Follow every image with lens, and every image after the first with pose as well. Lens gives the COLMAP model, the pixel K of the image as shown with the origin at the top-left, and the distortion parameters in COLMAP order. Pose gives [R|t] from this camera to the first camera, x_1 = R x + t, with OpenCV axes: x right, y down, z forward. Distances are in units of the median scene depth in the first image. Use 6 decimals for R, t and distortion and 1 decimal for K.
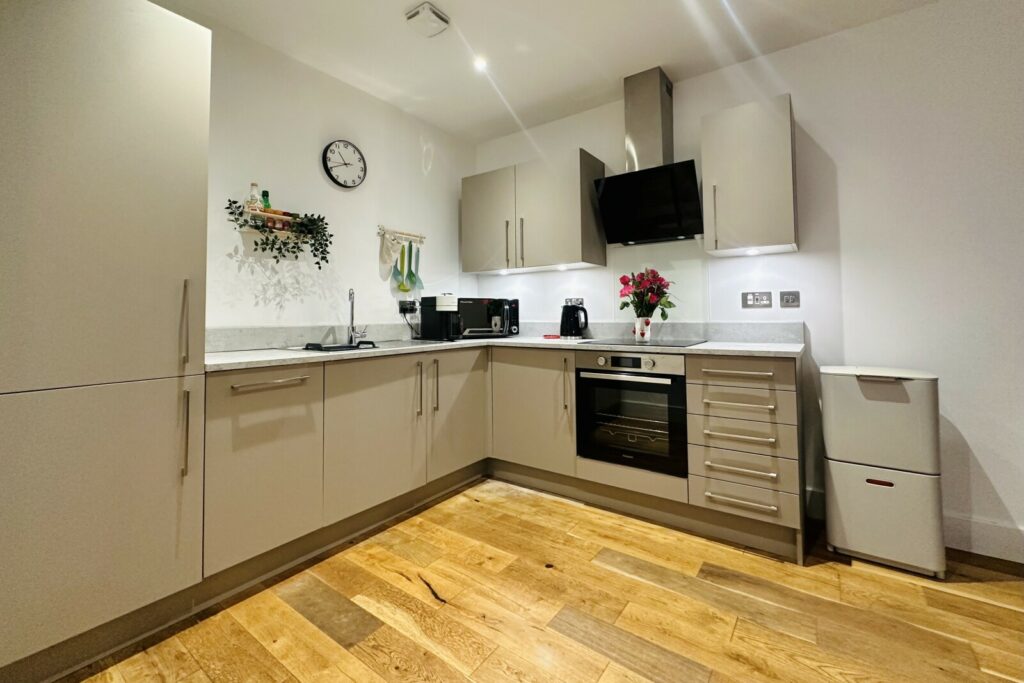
lens RADIAL K [[431.7, 0, 514.0], [0, 431.7, 320.4], [0, 0, 1]] dist [-0.000655, -0.000074]
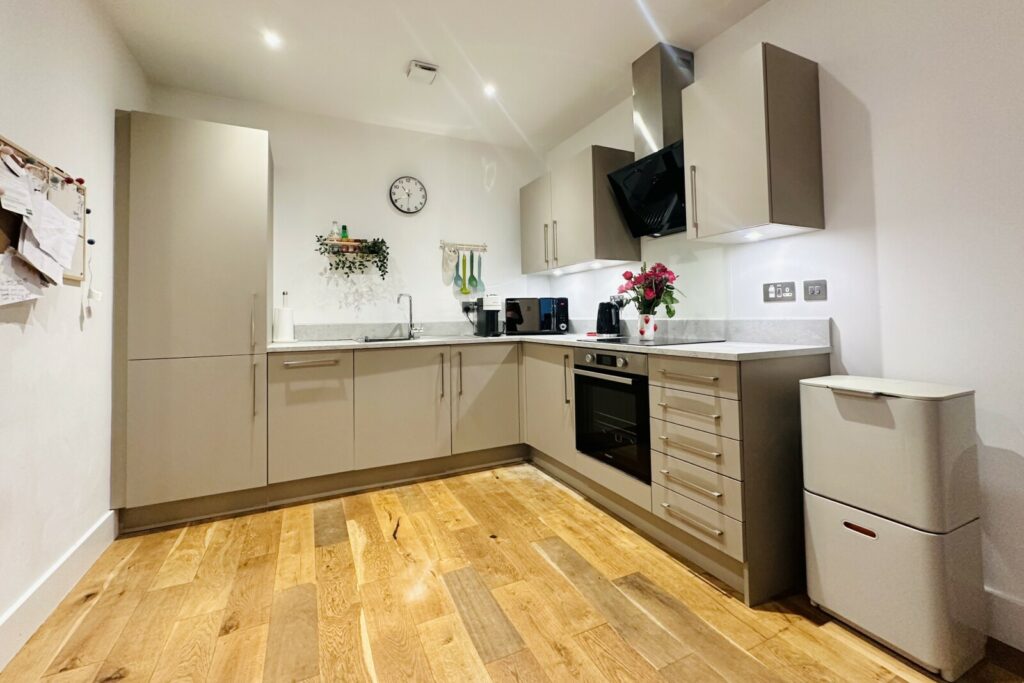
lens RADIAL K [[428.0, 0, 511.4], [0, 428.0, 324.4], [0, 0, 1]] dist [-0.000199, 0.000035]
pose [[0.881452, 0.002661, -0.472266, 0.517328], [0.004080, 0.999904, 0.013249, 0.000954], [0.472256, -0.013606, 0.881356, 0.036942]]
